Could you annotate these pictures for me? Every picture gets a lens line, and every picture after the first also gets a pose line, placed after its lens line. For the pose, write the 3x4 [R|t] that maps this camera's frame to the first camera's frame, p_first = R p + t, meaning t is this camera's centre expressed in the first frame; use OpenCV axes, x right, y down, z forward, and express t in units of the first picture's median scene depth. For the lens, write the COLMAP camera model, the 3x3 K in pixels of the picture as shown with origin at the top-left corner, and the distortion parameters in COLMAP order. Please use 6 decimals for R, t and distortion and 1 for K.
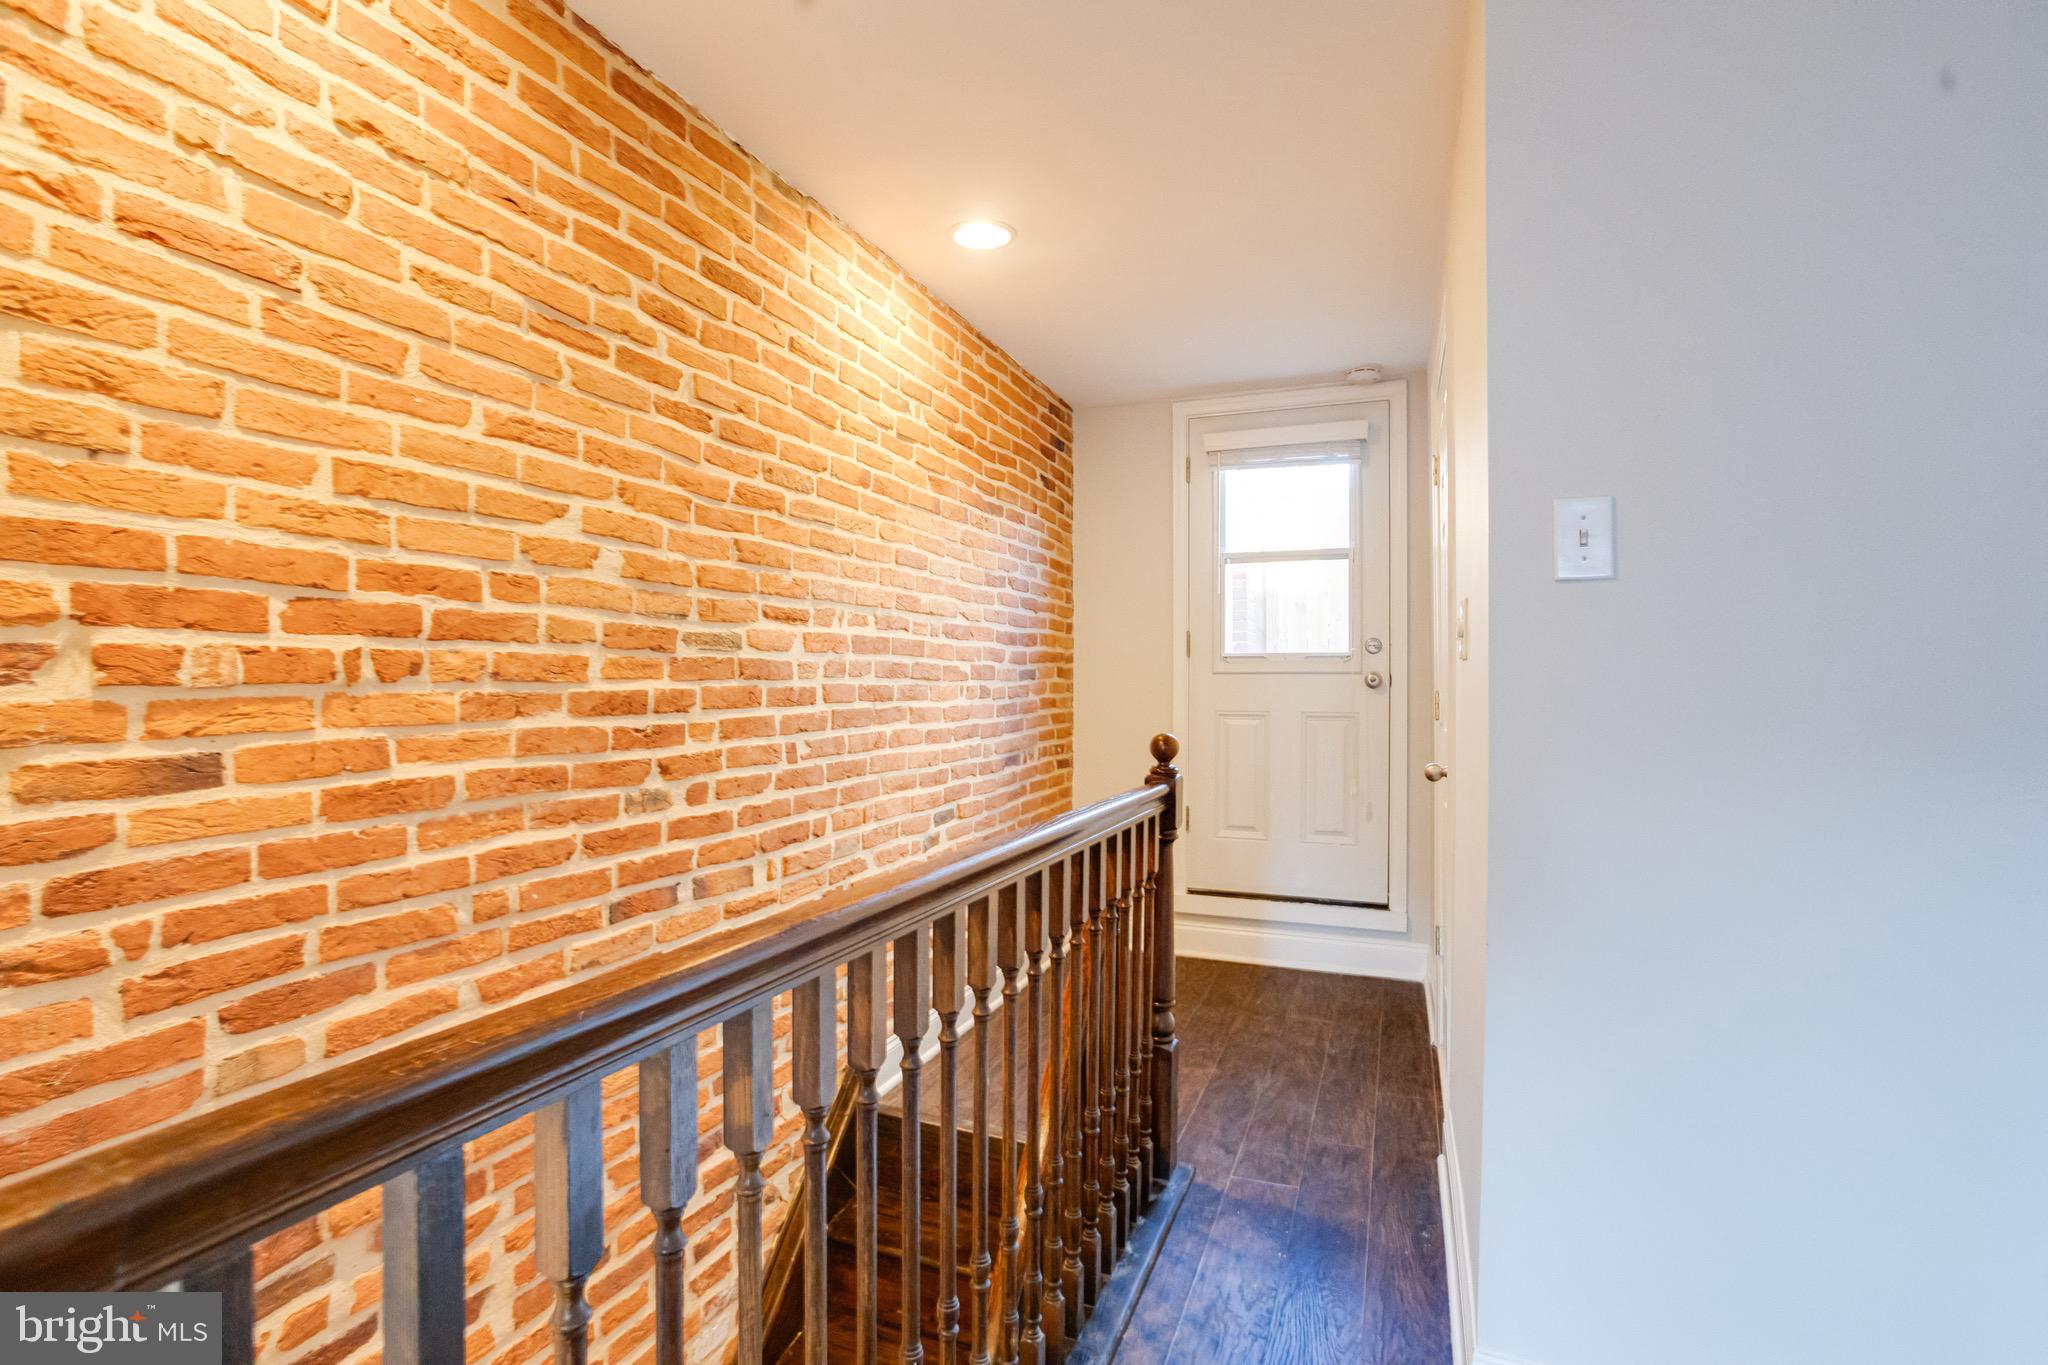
lens RADIAL K [[987.2, 0, 1004.3], [0, 987.2, 672.9], [0, 0, 1]] dist [-0.041248, 0.019723]
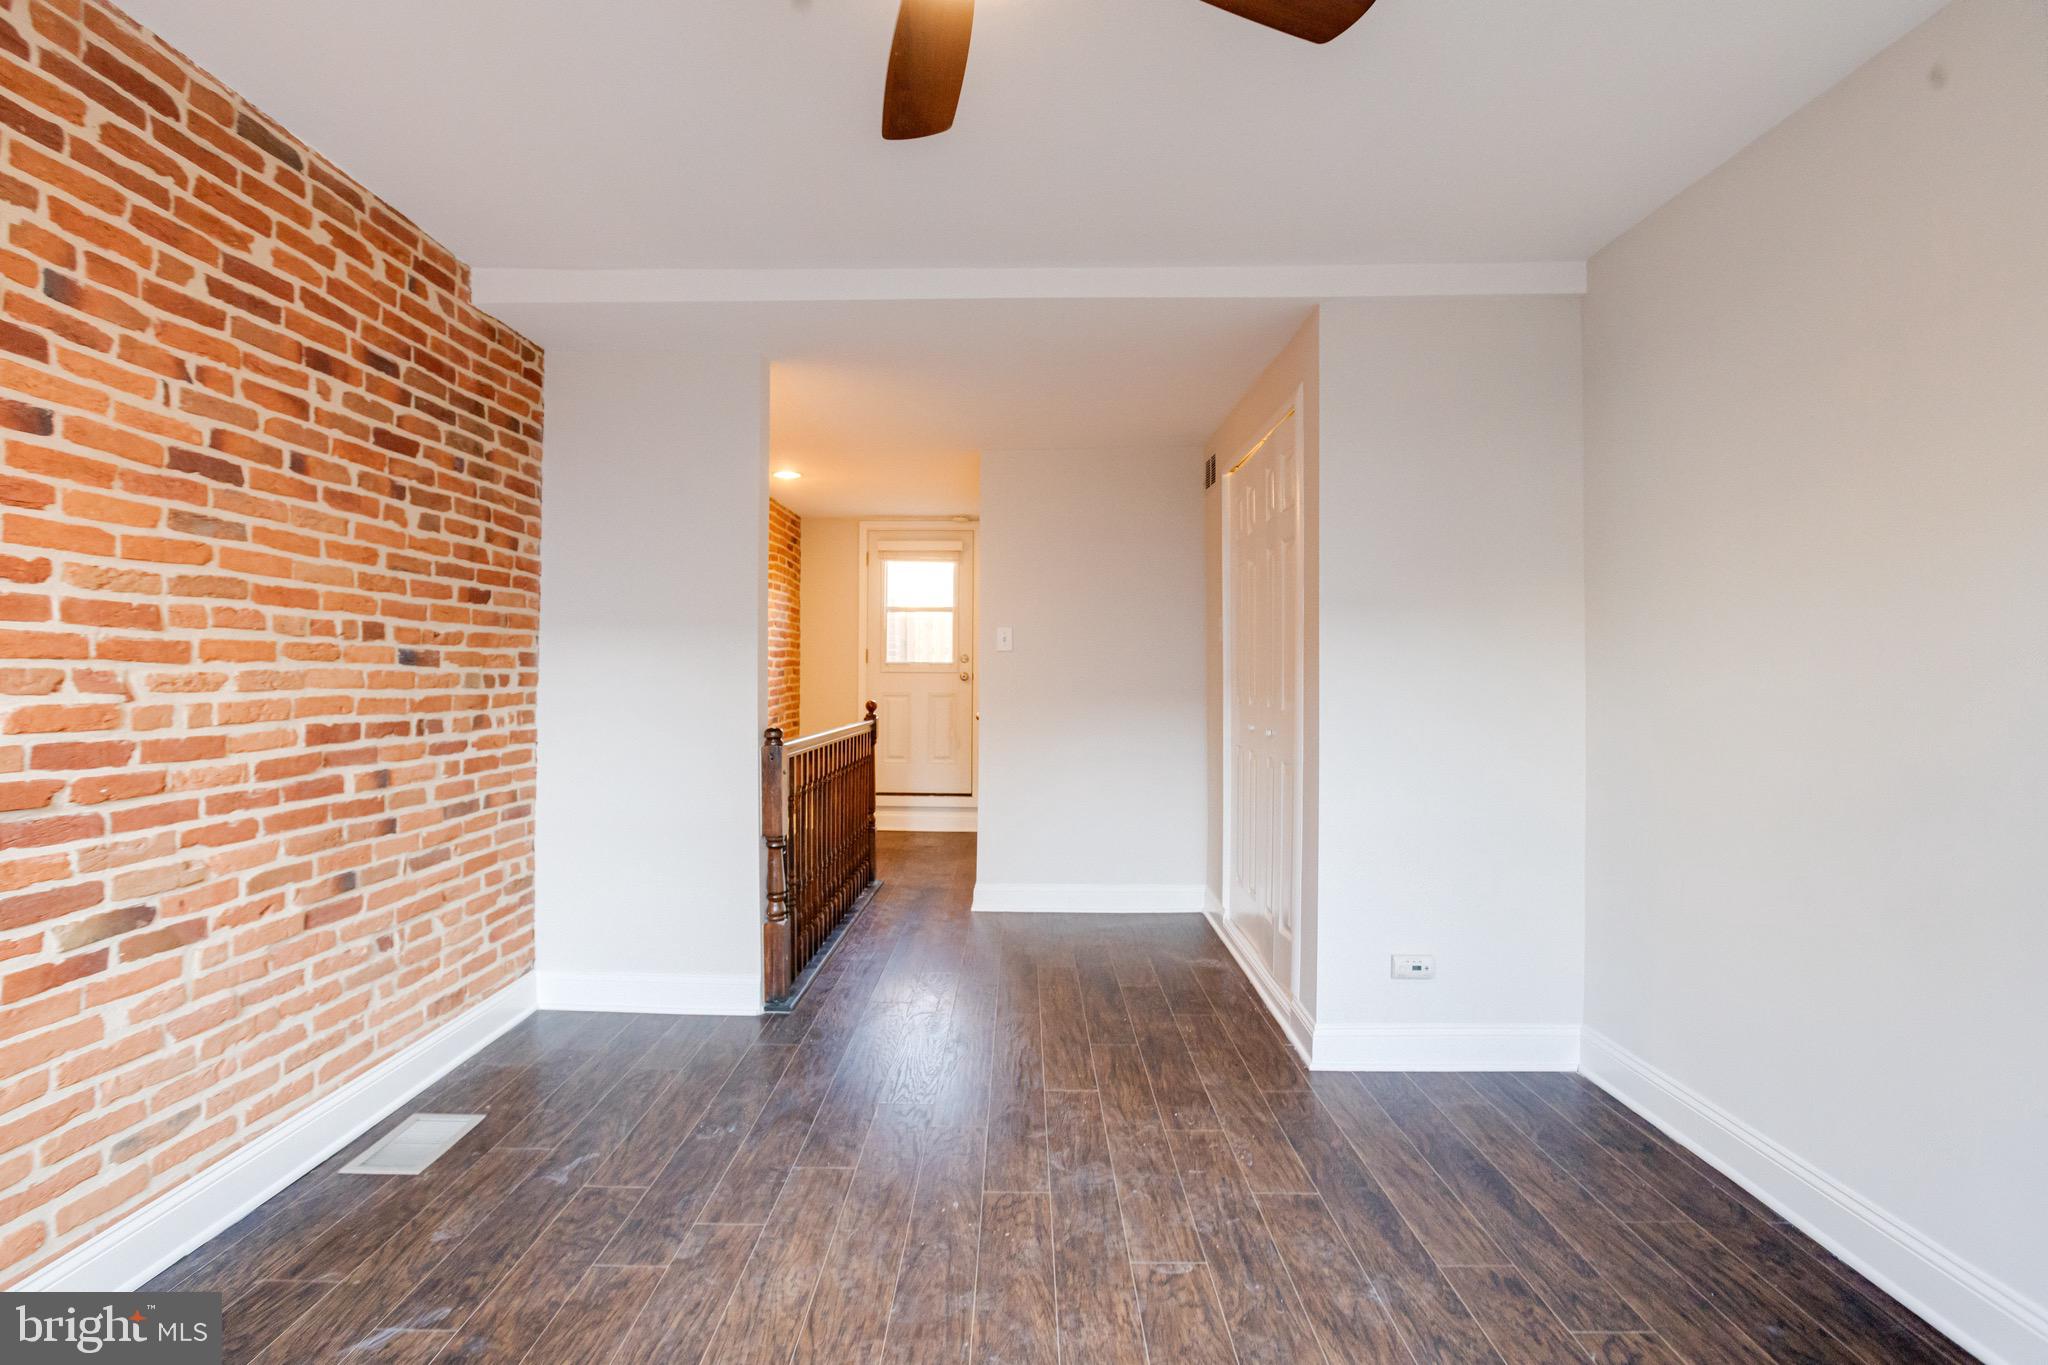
lens RADIAL K [[987.2, 0, 1004.3], [0, 987.2, 672.9], [0, 0, 1]] dist [-0.041248, 0.019723]
pose [[0.933984, 0.001286, 0.357312, -0.283716], [-0.005394, 0.999930, 0.010502, -0.023450], [-0.357274, -0.011736, 0.933926, -0.984103]]
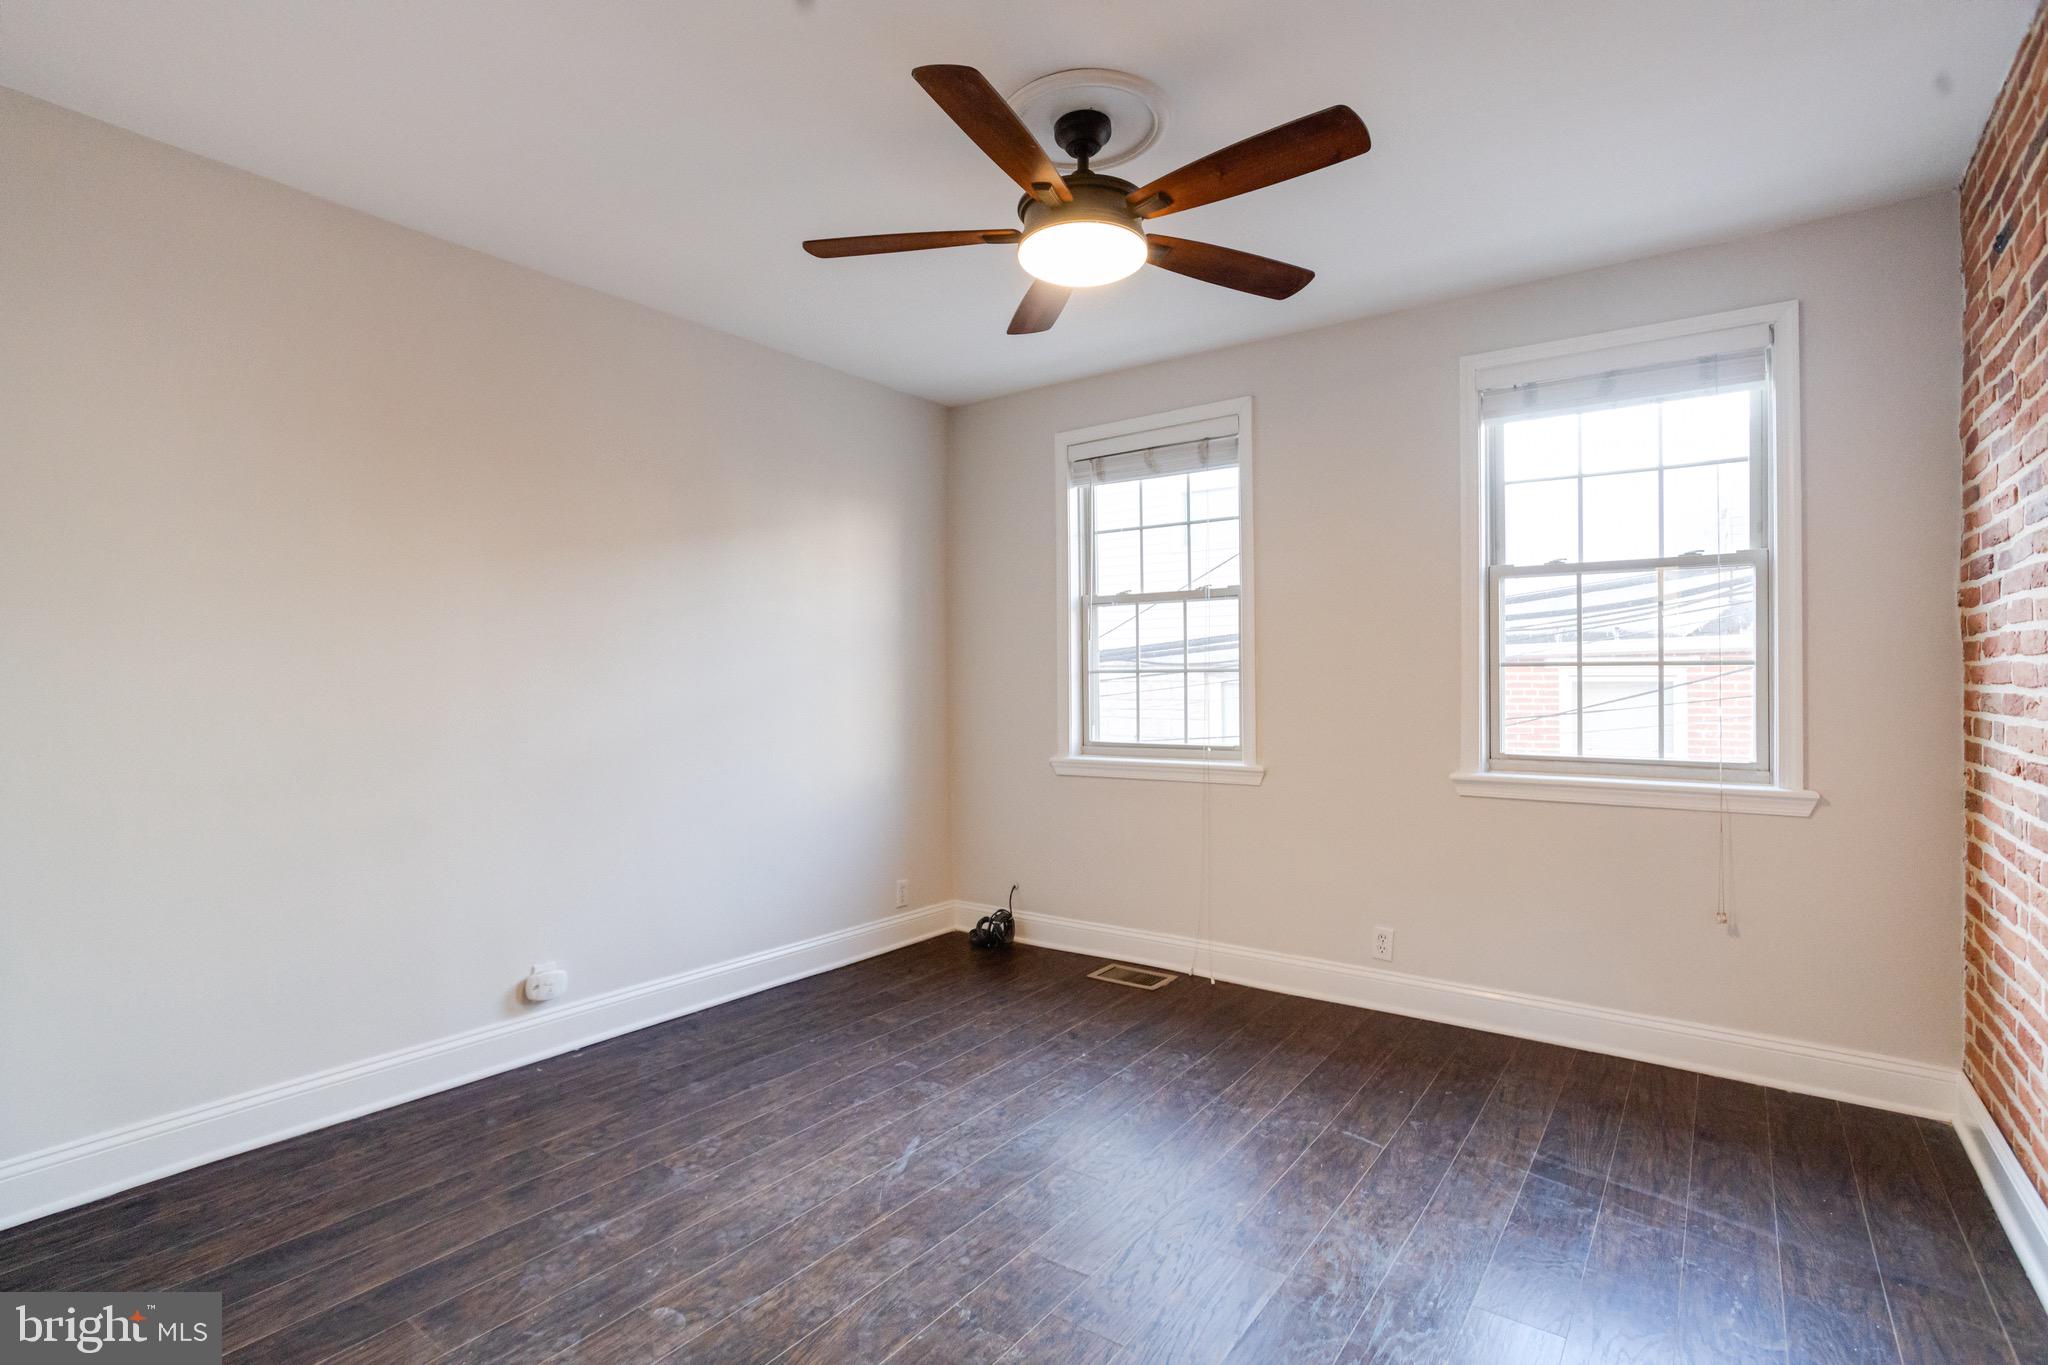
lens RADIAL K [[987.2, 0, 1004.3], [0, 987.2, 672.9], [0, 0, 1]] dist [-0.041248, 0.019723]
pose [[-0.965810, 0.002121, 0.259244, -0.294392], [-0.001954, 0.999879, -0.015460, -0.004440], [-0.259245, -0.015438, -0.965688, 0.010984]]
